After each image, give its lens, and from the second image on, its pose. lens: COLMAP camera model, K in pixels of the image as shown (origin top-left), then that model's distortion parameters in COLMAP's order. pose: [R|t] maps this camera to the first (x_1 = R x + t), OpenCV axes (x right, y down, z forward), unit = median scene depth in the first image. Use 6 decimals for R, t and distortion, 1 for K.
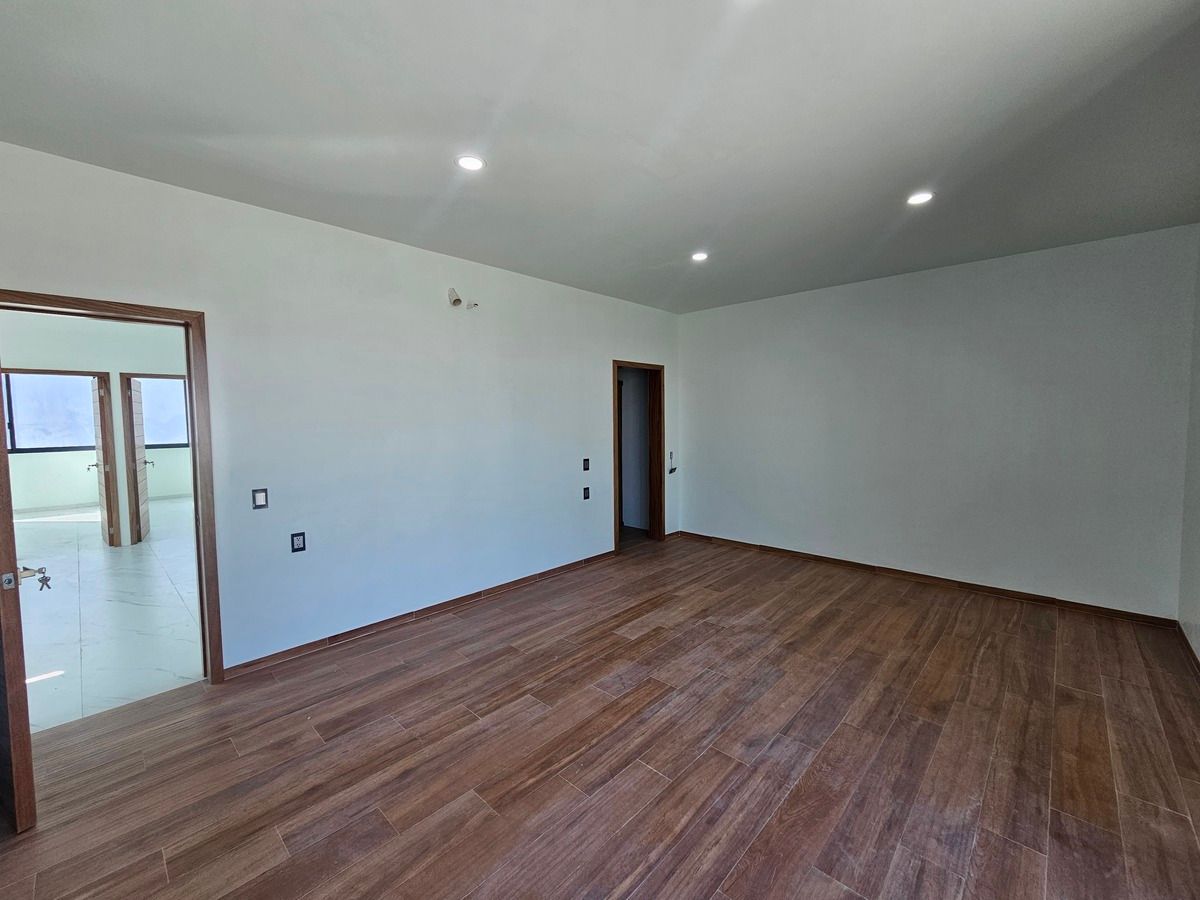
lens RADIAL K [[491.9, 0, 607.5], [0, 491.9, 444.2], [0, 0, 1]] dist [0.000054, 0.000532]
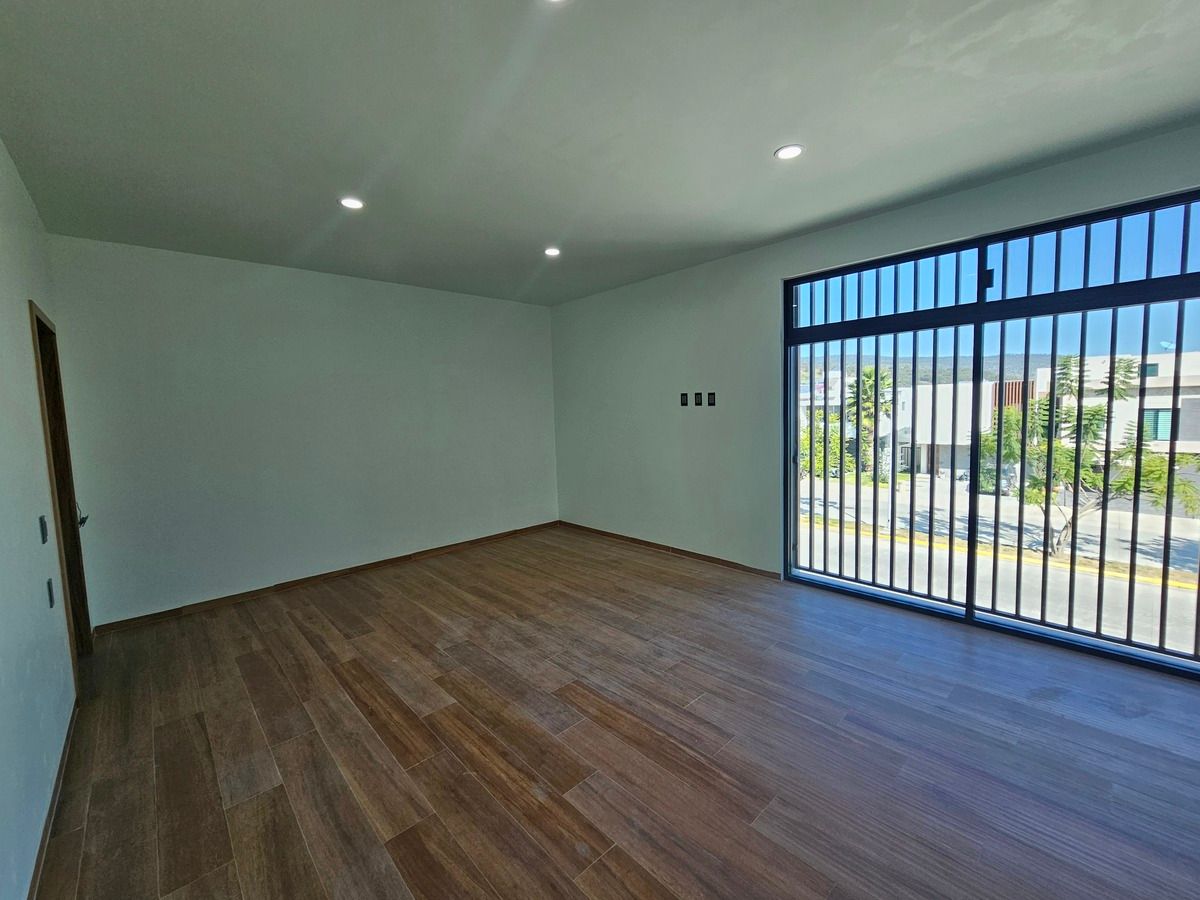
lens RADIAL K [[491.9, 0, 607.5], [0, 491.9, 444.2], [0, 0, 1]] dist [0.000054, 0.000532]
pose [[0.064554, -0.070652, 0.995410, -0.695028], [0.087037, 0.994088, 0.064914, -0.030649], [-0.994111, 0.082447, 0.070322, 0.708433]]
